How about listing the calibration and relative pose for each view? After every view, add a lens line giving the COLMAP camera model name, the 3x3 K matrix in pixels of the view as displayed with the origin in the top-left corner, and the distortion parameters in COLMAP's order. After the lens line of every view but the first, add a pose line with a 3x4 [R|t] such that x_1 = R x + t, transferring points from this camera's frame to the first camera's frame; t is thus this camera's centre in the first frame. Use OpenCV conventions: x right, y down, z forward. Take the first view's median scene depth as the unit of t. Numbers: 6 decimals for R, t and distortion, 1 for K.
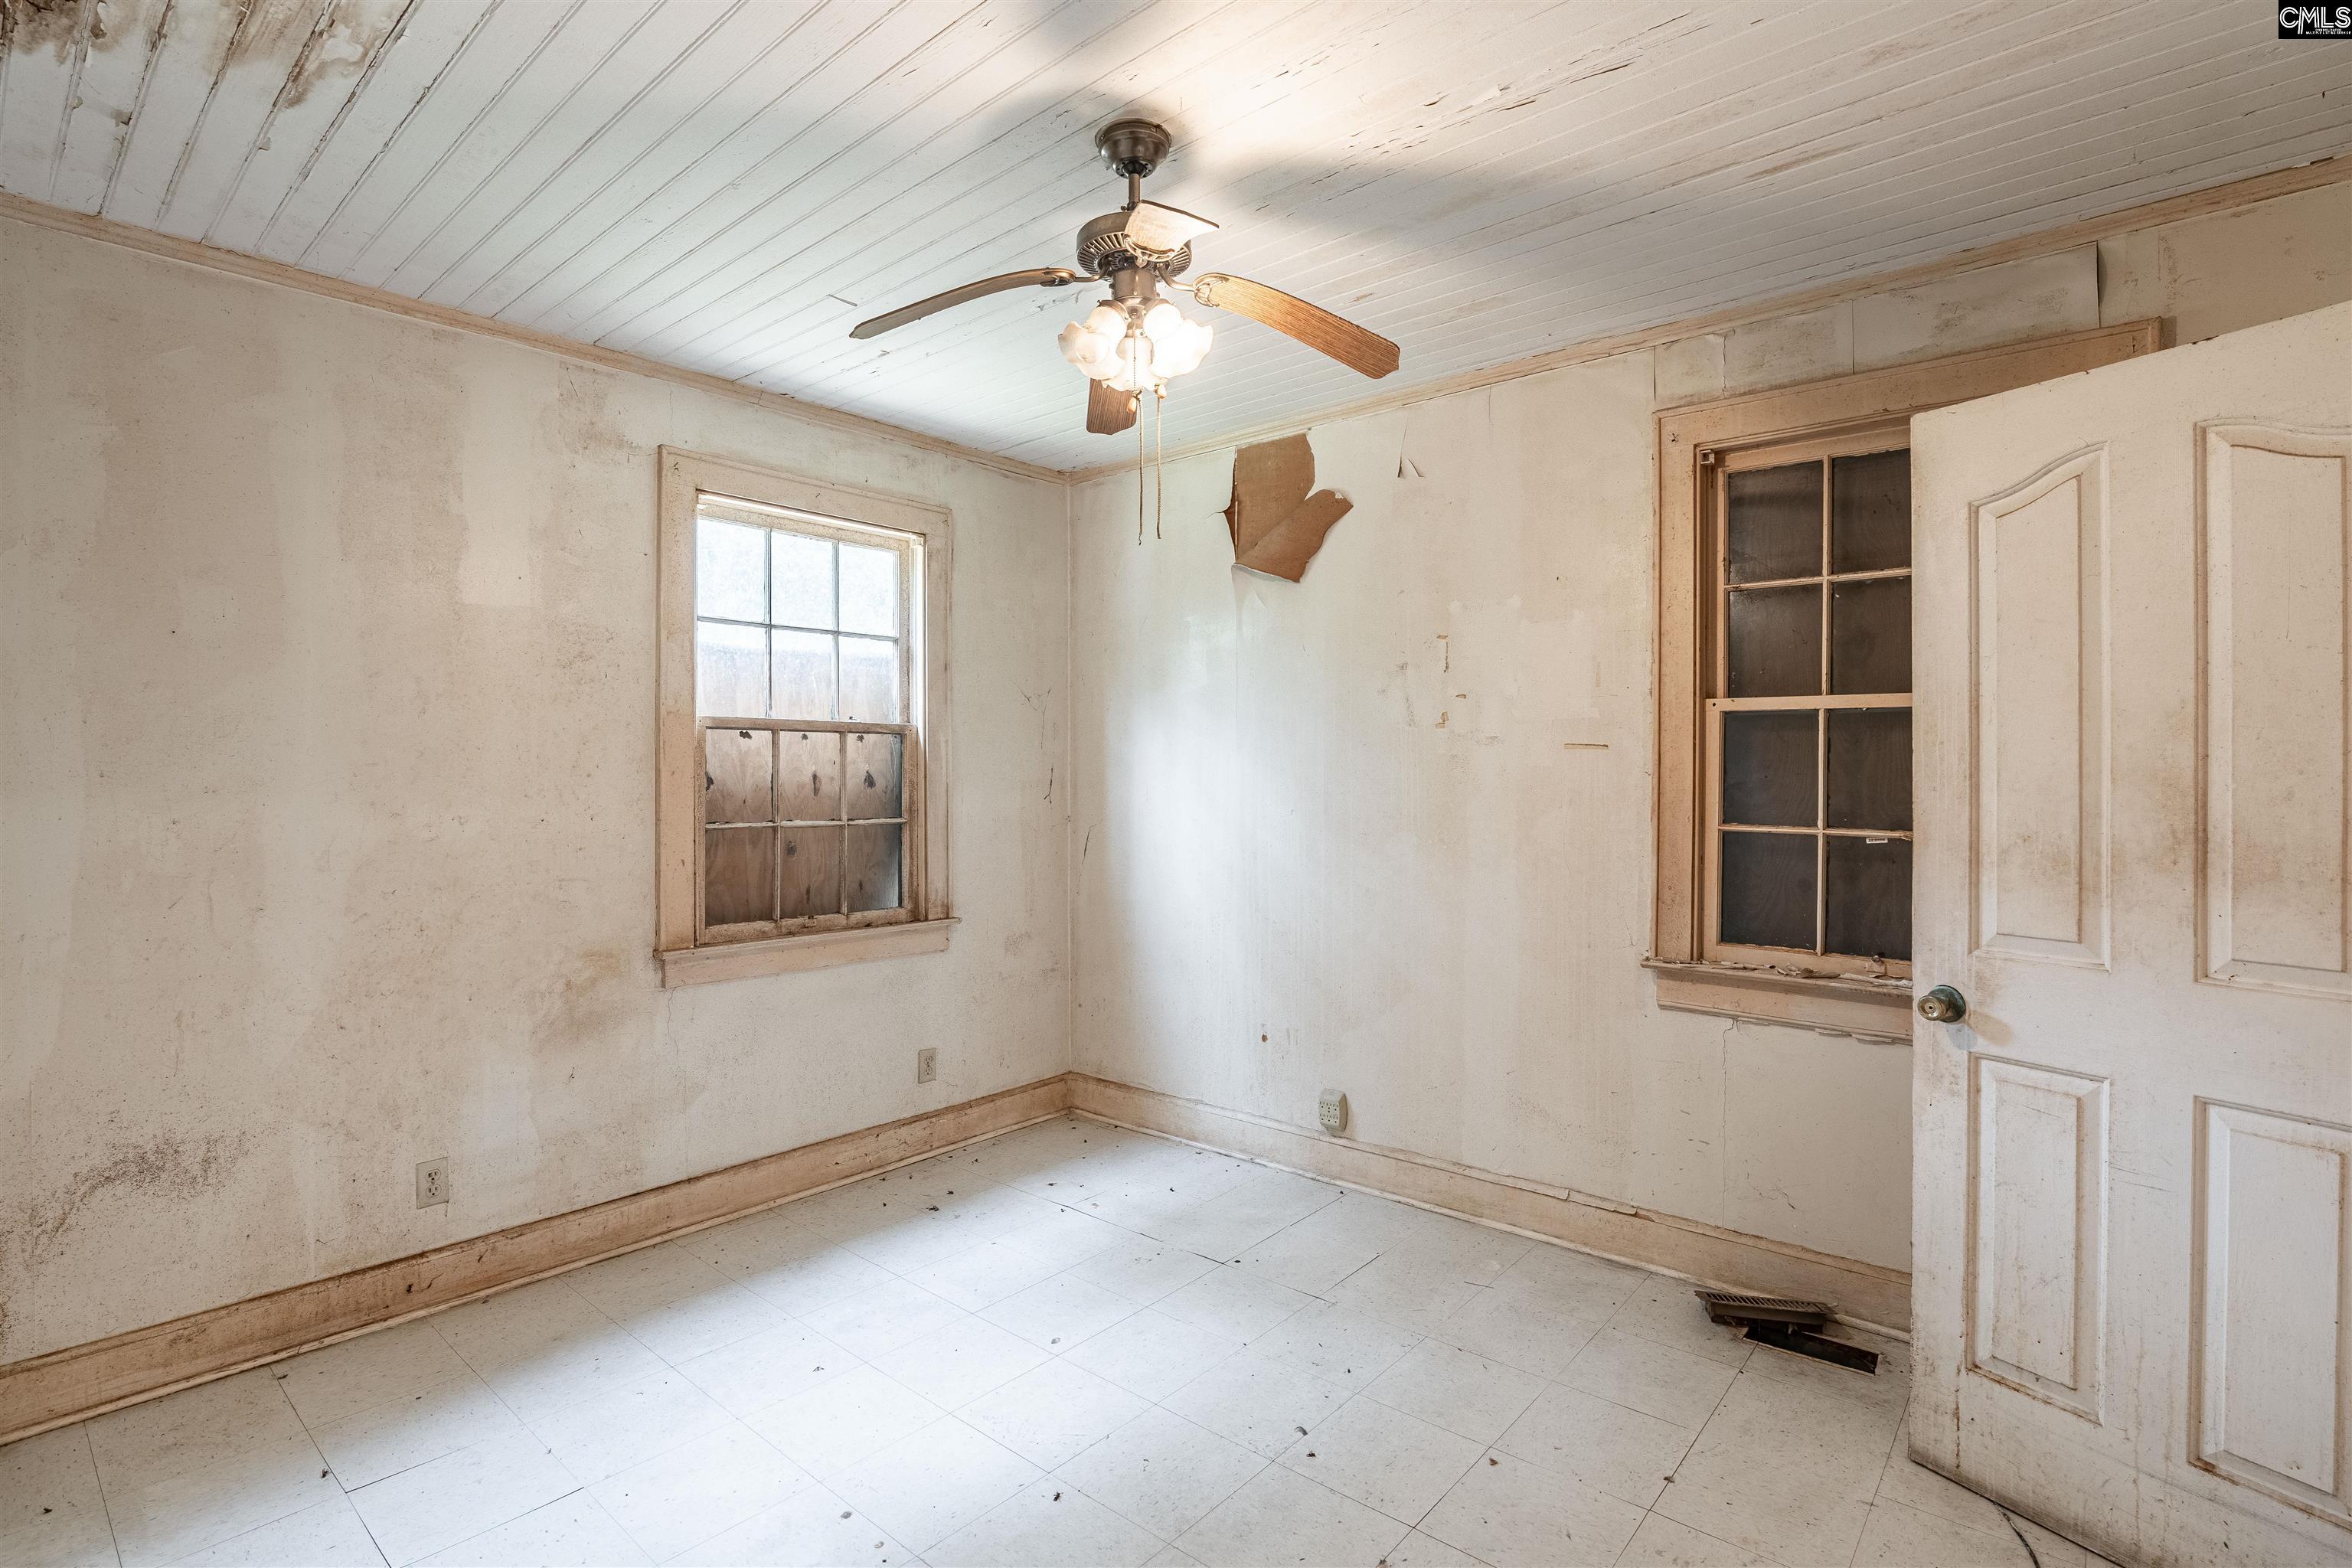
lens RADIAL K [[1095.5, 0, 1182.7], [0, 1095.5, 800.1], [0, 0, 1]] dist [-0.017445, -0.001138]
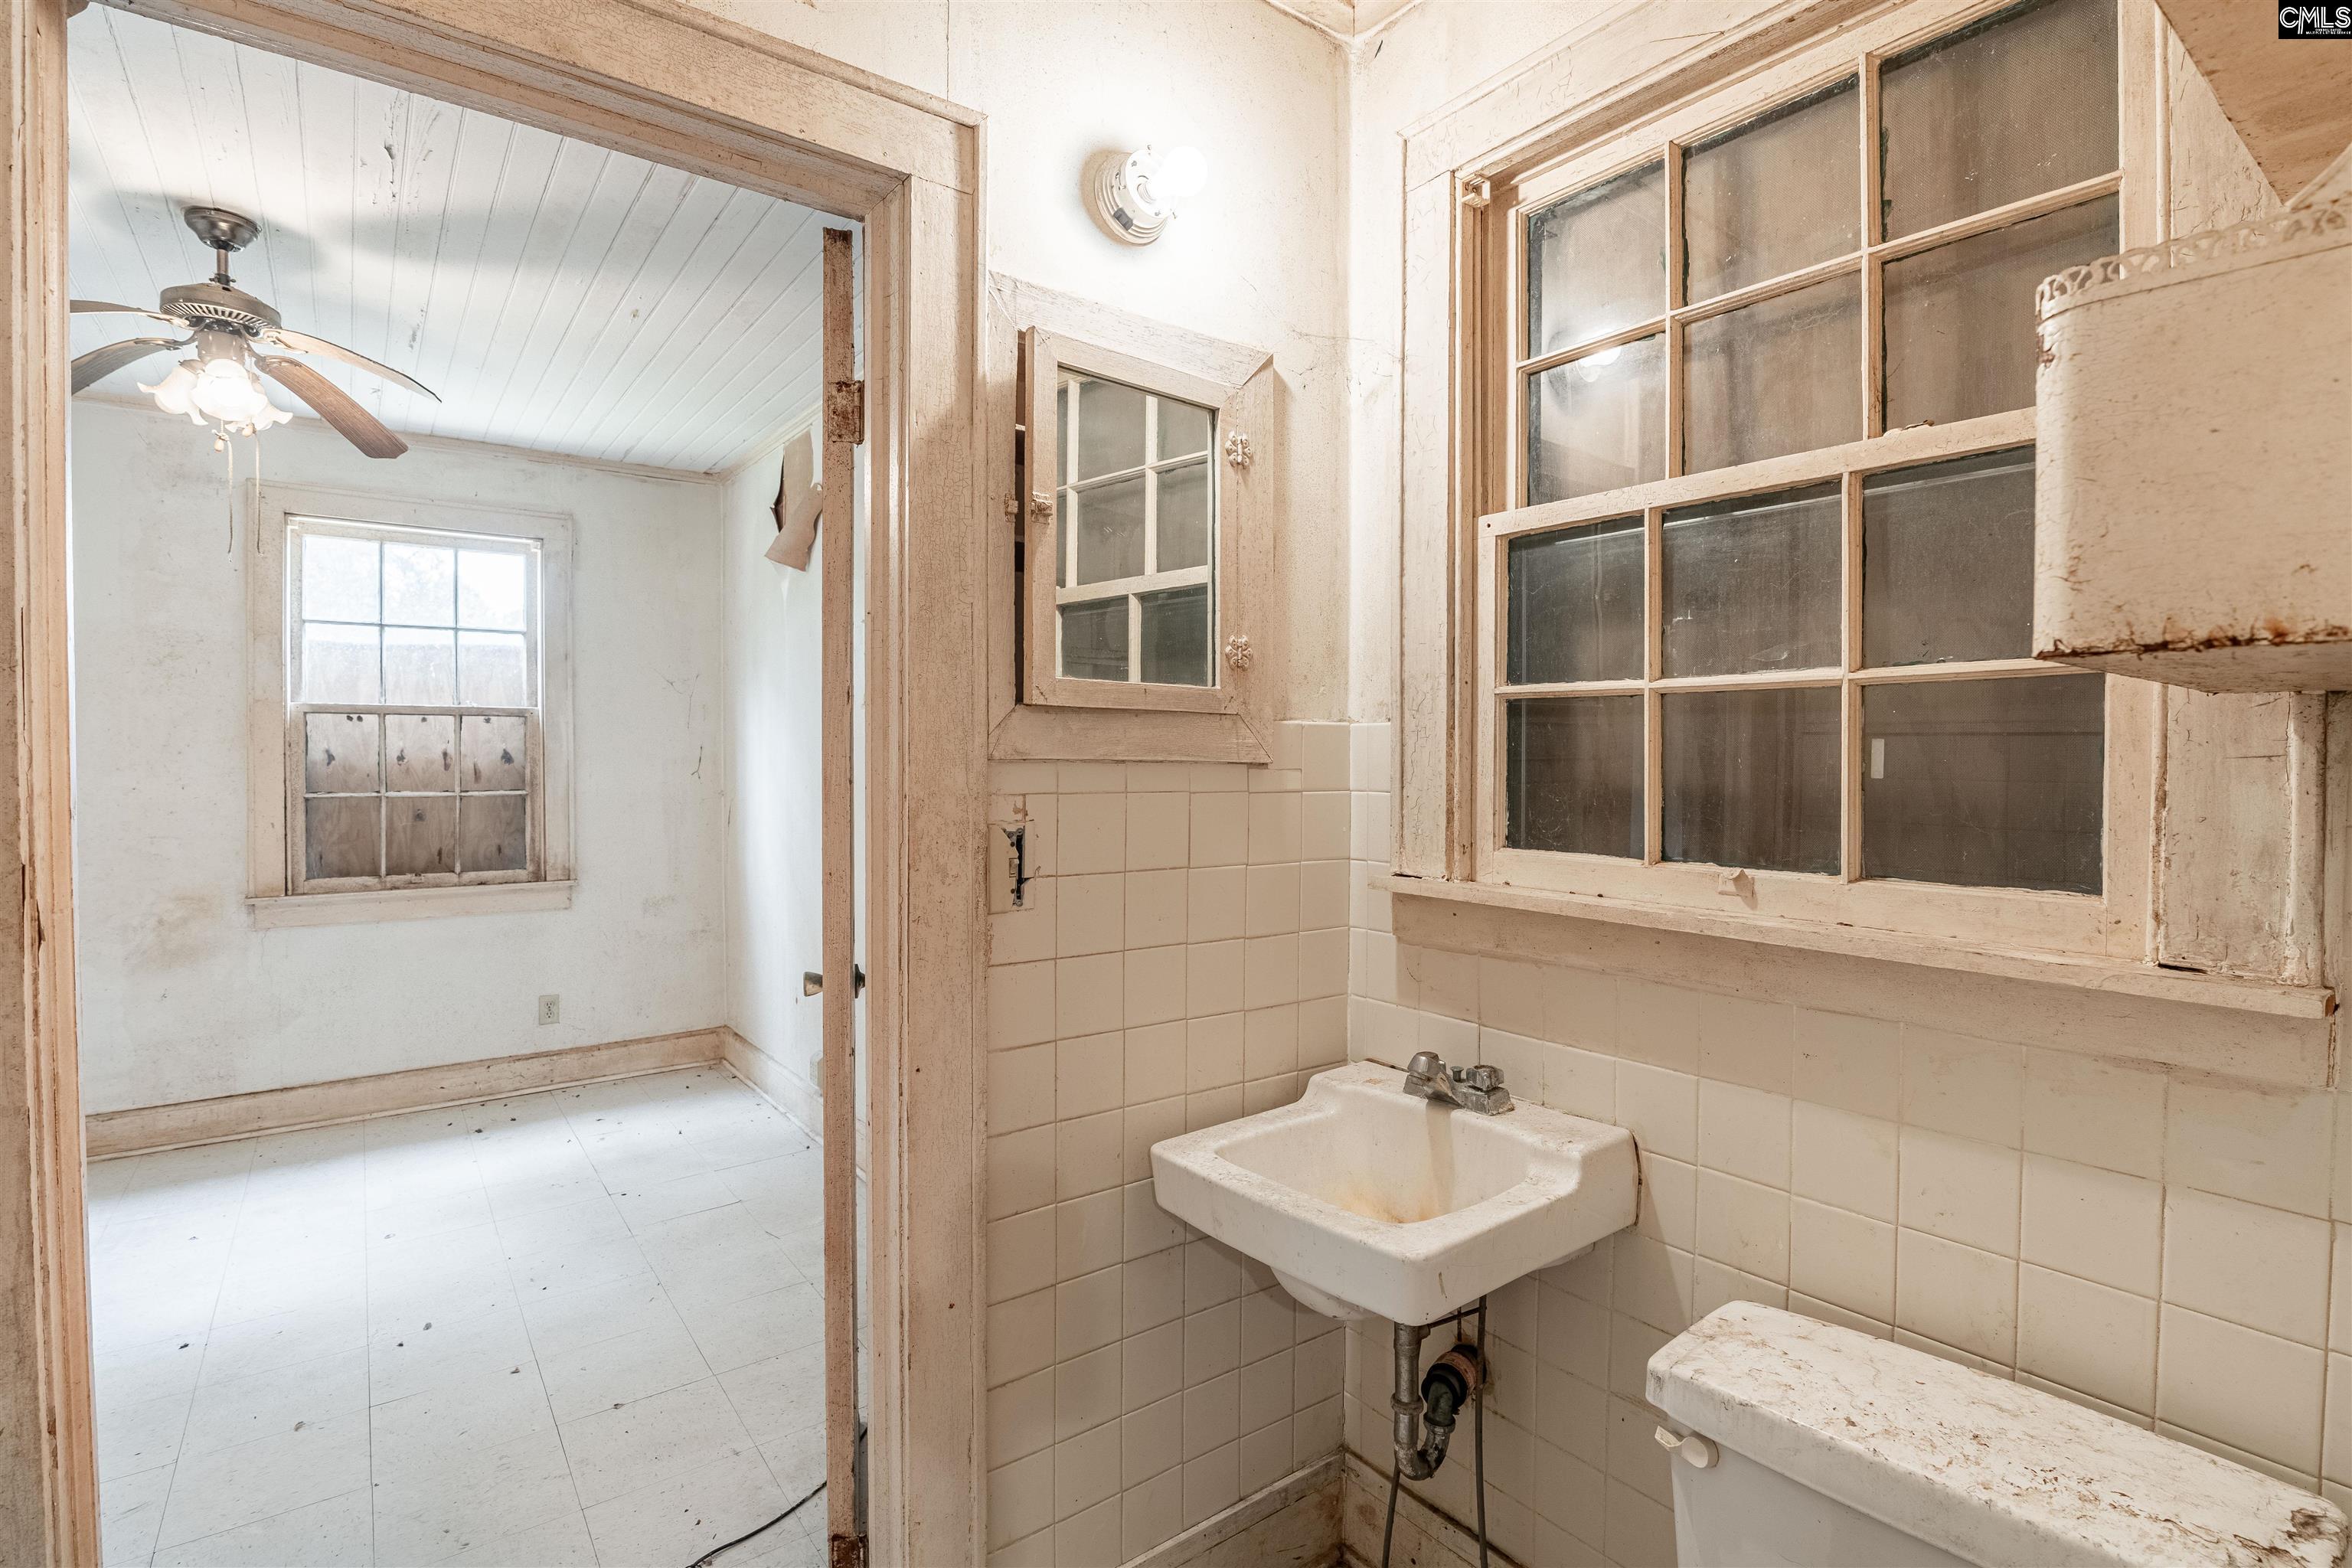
lens RADIAL K [[1095.5, 0, 1160.5], [0, 1095.5, 789.7], [0, 0, 1]] dist [-0.017445, -0.001138]
pose [[0.976132, 0.009232, -0.216981, 0.695122], [-0.006852, 0.999908, 0.011721, -0.002286], [0.217070, -0.009955, 0.976105, 0.045478]]
